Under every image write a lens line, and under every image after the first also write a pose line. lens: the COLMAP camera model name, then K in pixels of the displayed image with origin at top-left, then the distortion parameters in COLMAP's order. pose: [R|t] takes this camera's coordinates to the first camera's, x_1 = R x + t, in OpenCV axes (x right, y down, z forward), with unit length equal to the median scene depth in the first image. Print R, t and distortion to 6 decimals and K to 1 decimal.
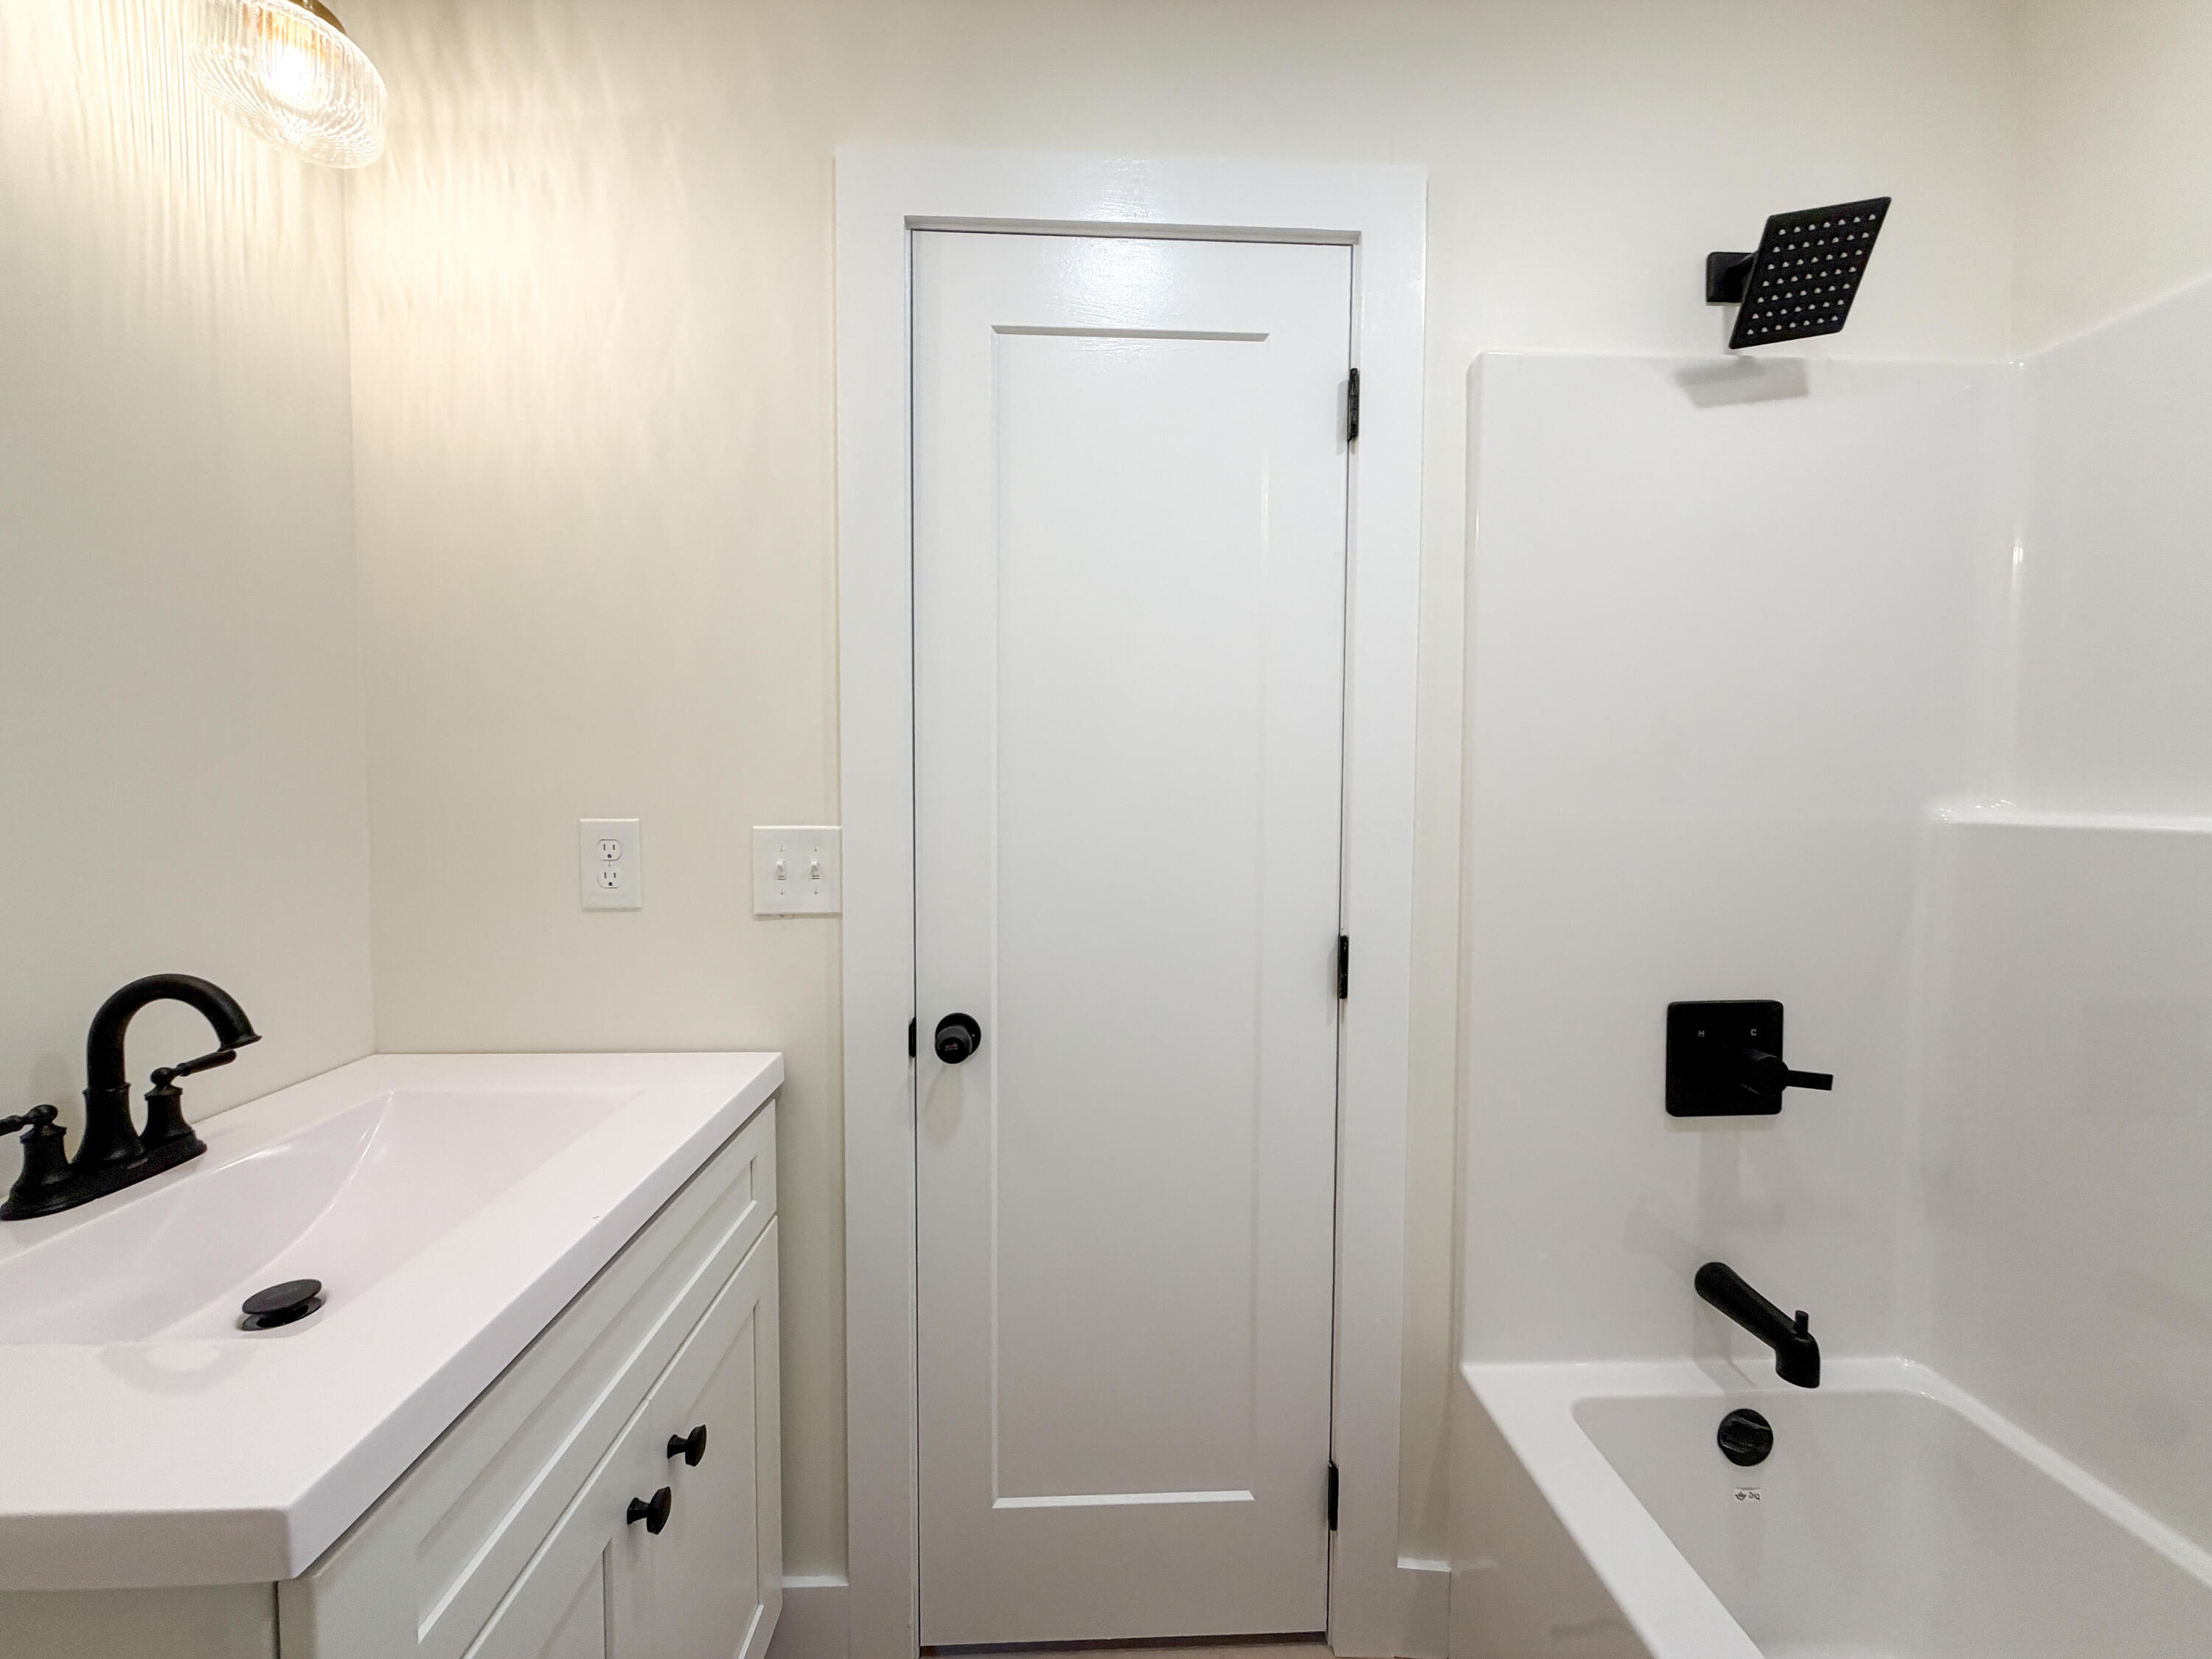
lens RADIAL K [[908.1, 0, 1097.7], [0, 908.1, 823.5], [0, 0, 1]] dist [0.001900, 0.000339]
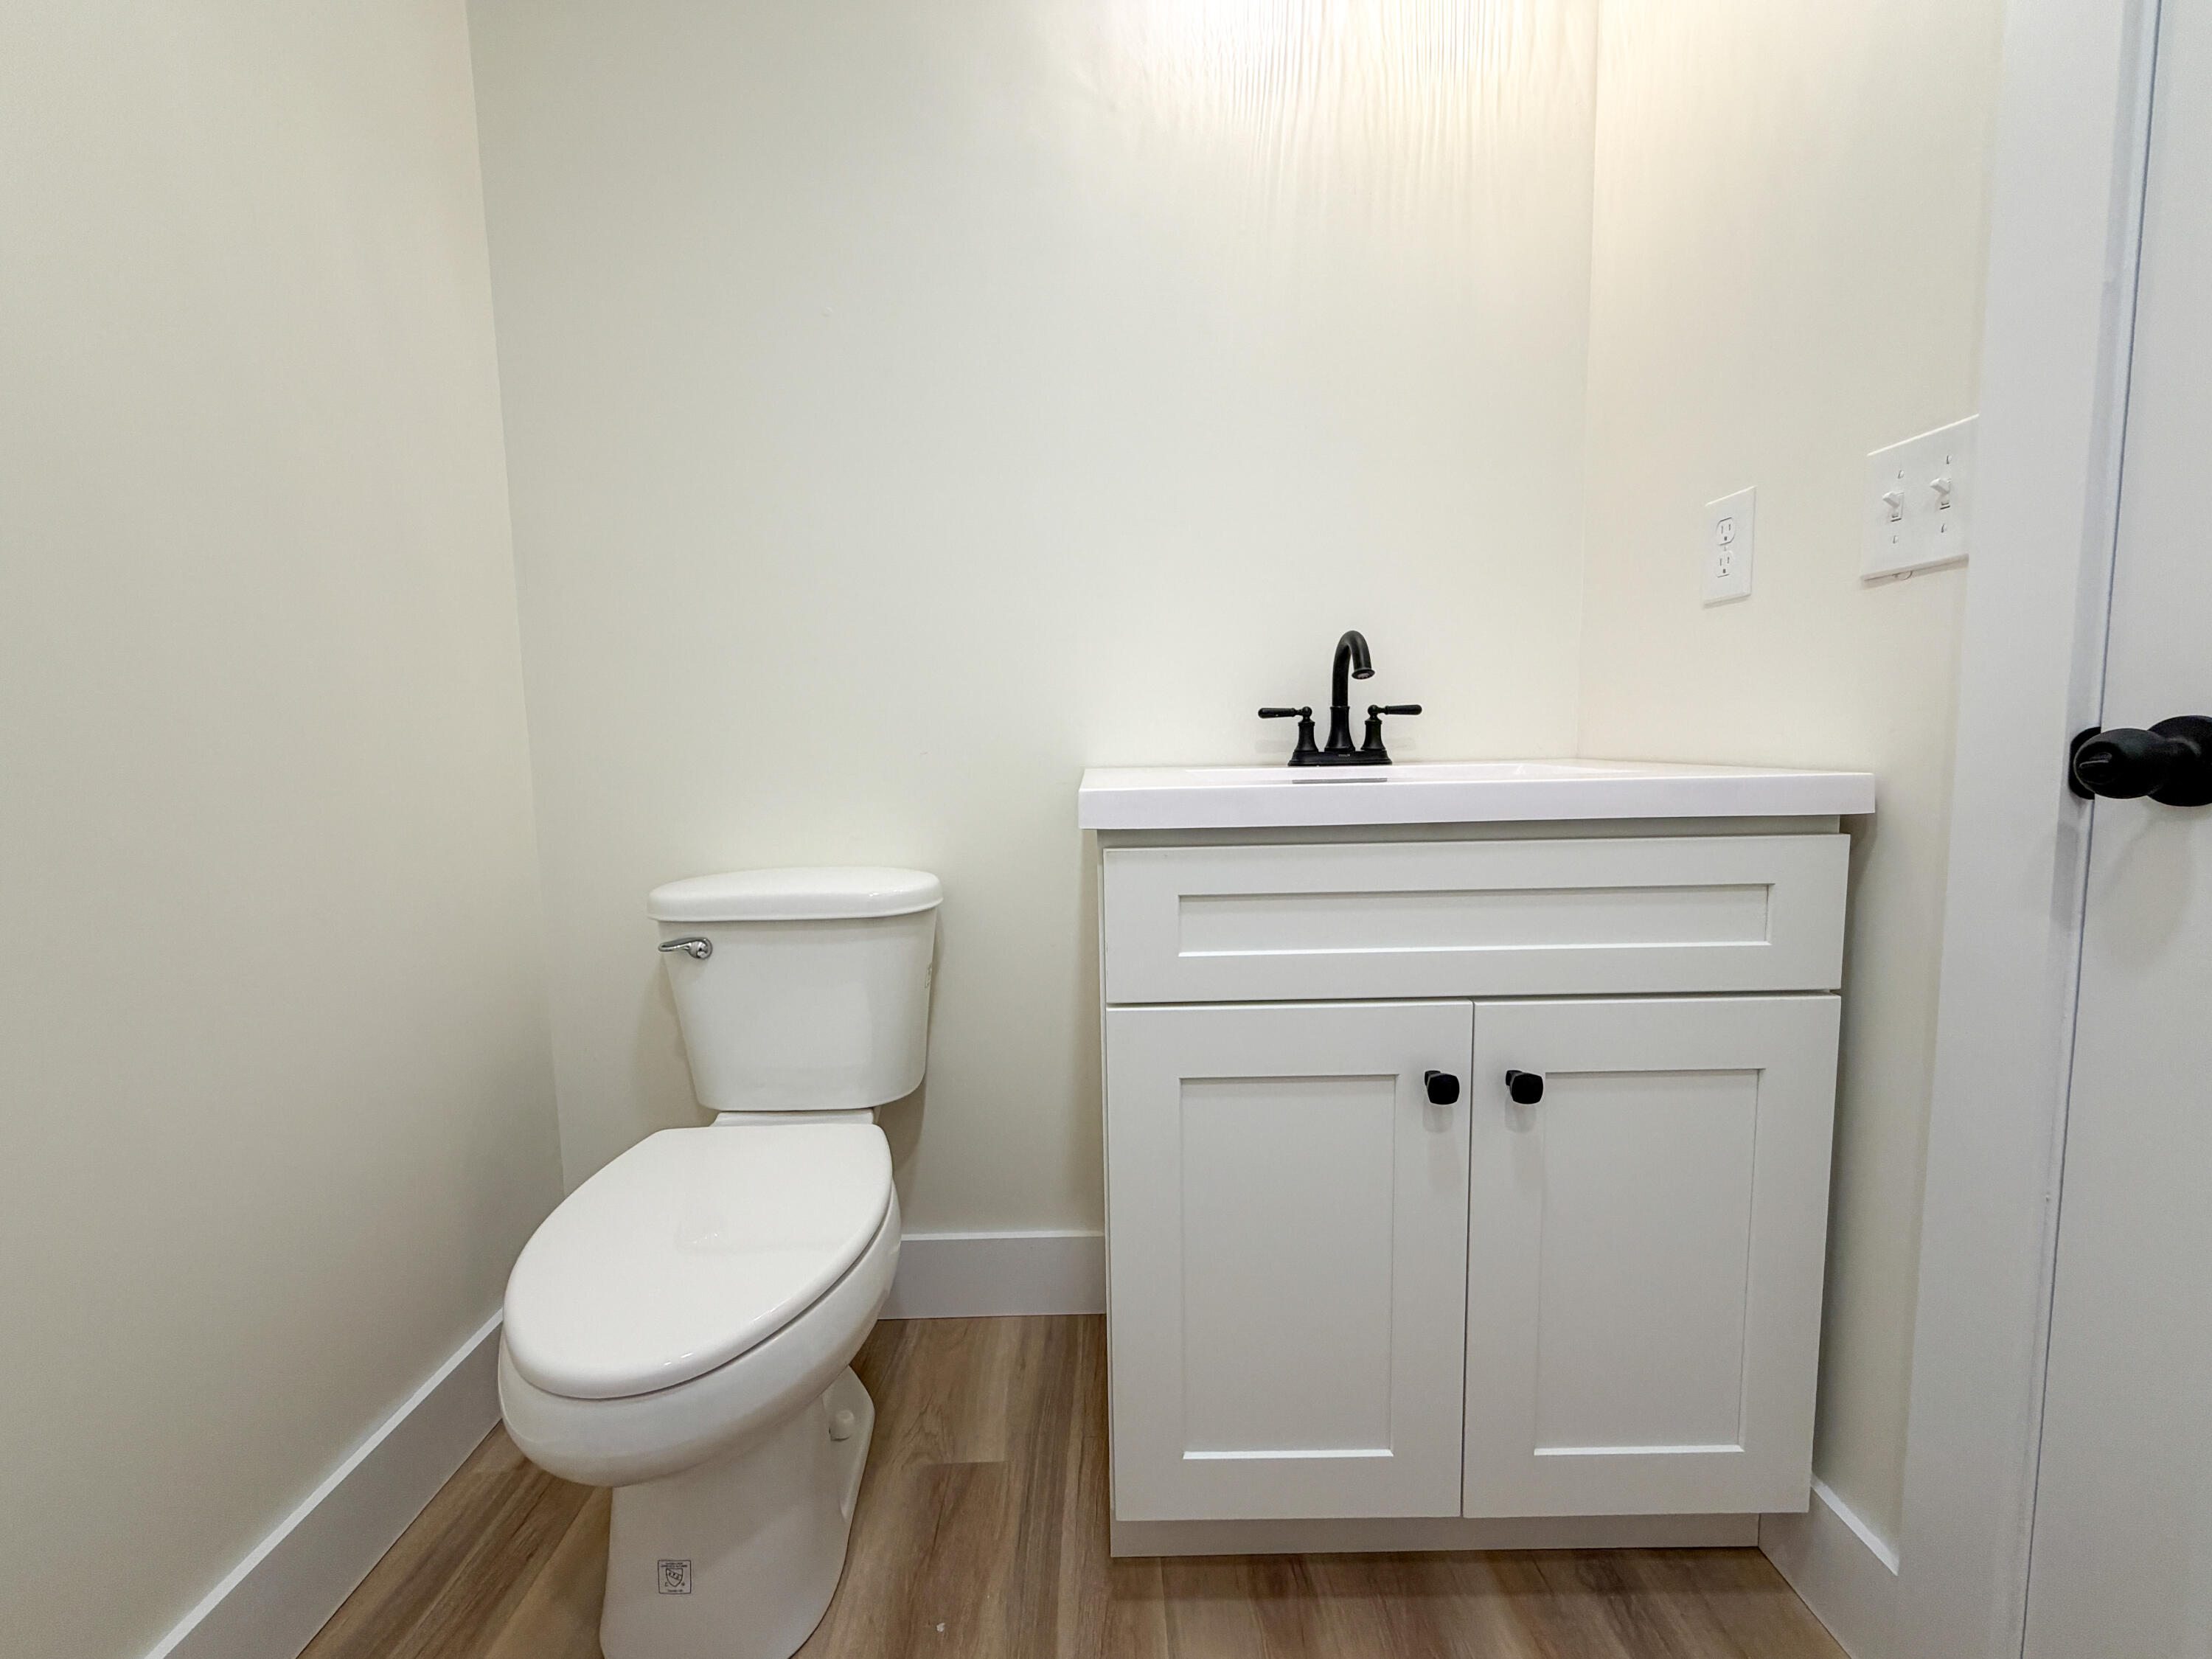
lens RADIAL K [[908.1, 0, 1097.7], [0, 908.1, 823.5], [0, 0, 1]] dist [0.001900, 0.000339]
pose [[-0.018868, 0.088843, -0.995867, 0.398416], [-0.035309, 0.995364, 0.089467, 0.268534], [0.999198, 0.036852, -0.015644, 0.441834]]
